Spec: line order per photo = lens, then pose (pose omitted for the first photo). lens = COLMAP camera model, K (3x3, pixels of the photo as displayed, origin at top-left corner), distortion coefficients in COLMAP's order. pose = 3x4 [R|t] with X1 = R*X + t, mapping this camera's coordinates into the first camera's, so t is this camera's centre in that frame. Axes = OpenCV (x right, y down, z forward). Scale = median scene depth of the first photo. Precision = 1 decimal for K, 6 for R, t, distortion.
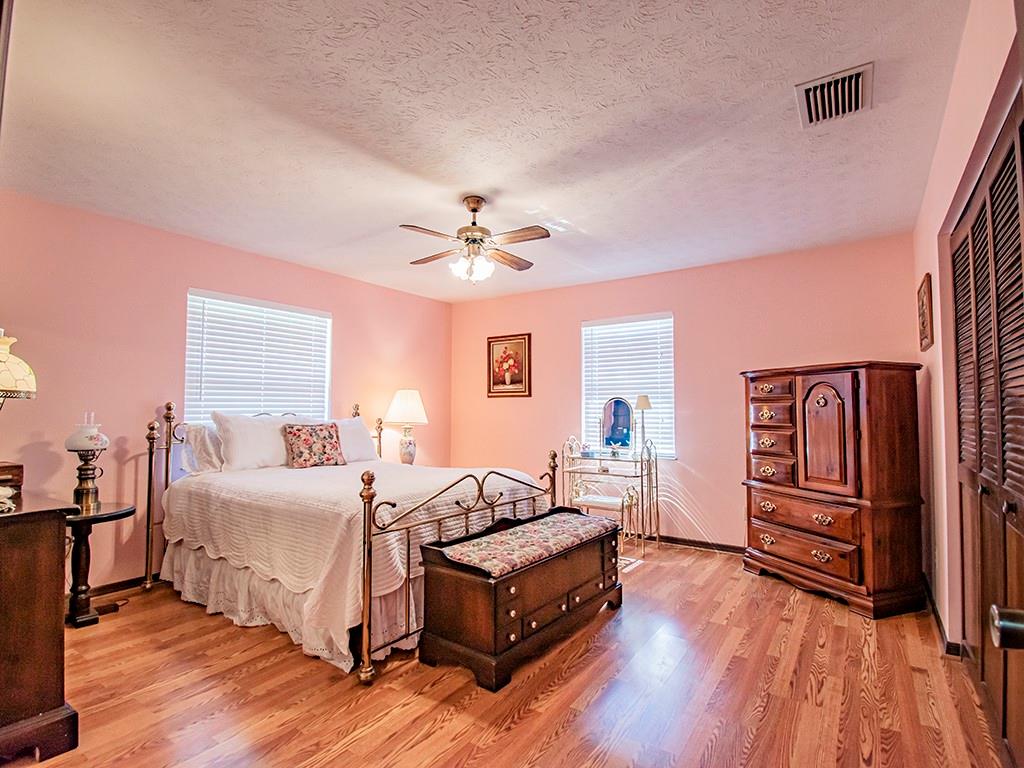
lens RADIAL K [[504.9, 0, 512.0], [0, 504.9, 384.0], [0, 0, 1]] dist [0.022016, -0.025952]
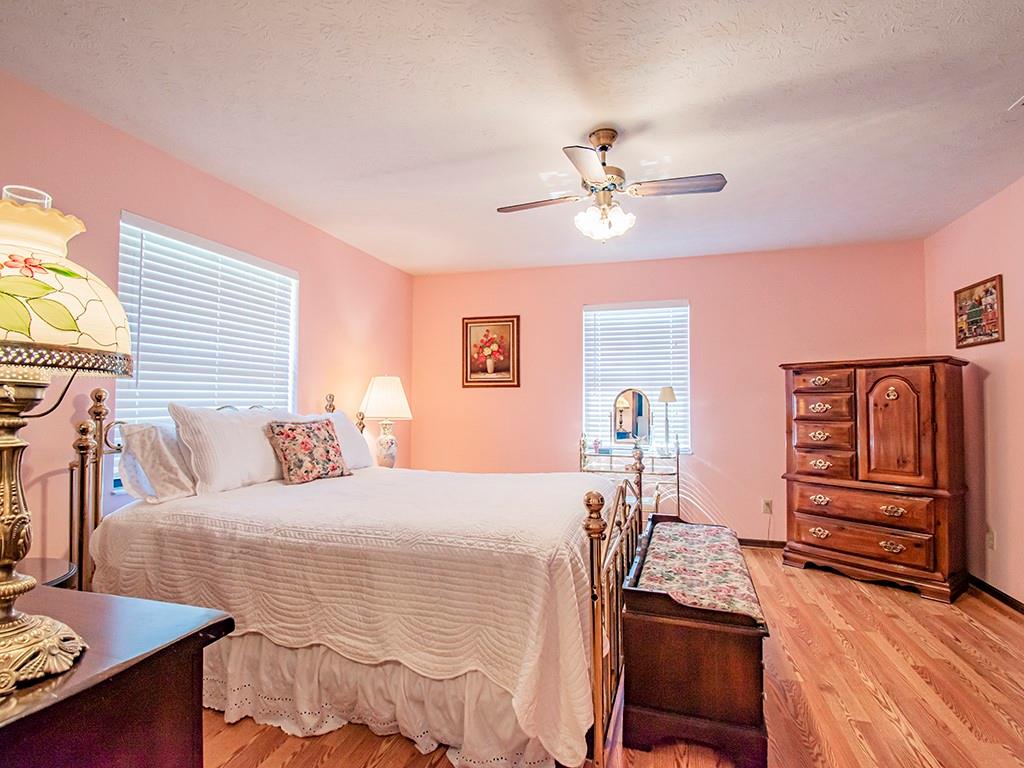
lens RADIAL K [[504.9, 0, 512.0], [0, 504.9, 384.0], [0, 0, 1]] dist [0.022016, -0.025952]
pose [[0.950589, 0.013197, 0.310170, -0.378659], [-0.018292, 0.999741, 0.013523, 0.012216], [-0.309911, -0.018528, 0.950585, 0.243948]]
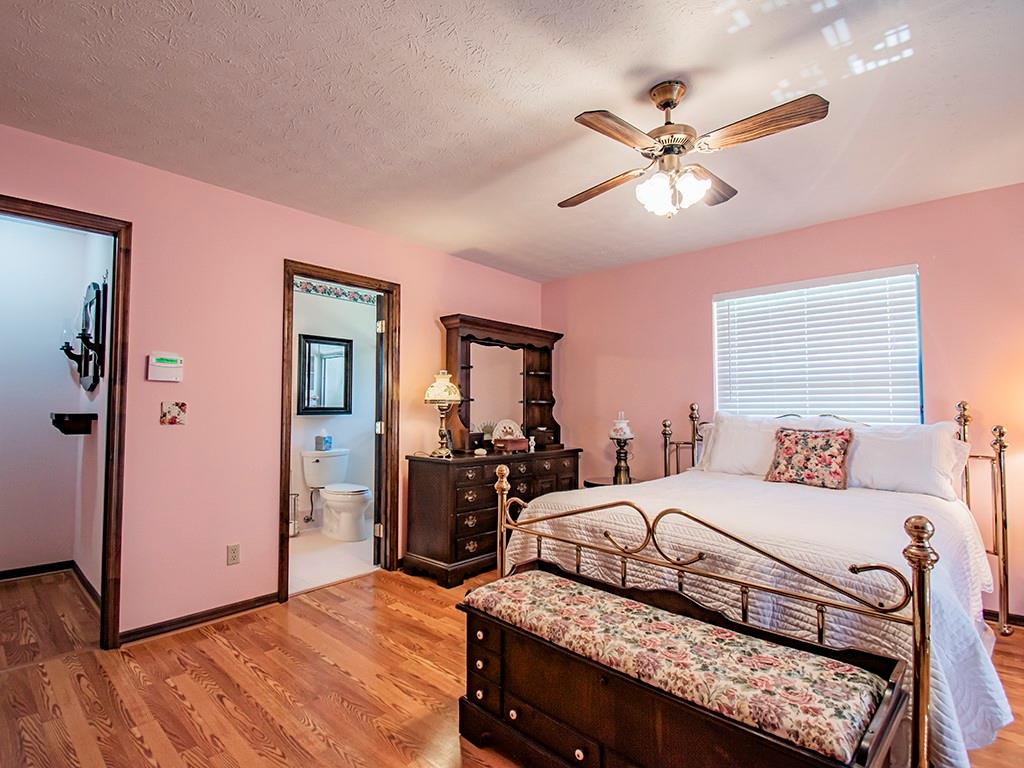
lens RADIAL K [[505.2, 0, 486.6], [0, 505.2, 386.0], [0, 0, 1]] dist [0.020103, -0.025694]
pose [[-0.164424, -0.047030, -0.985268, 0.500489], [0.047820, 0.997308, -0.055585, 0.037365], [0.985230, -0.056255, -0.161732, 0.721085]]
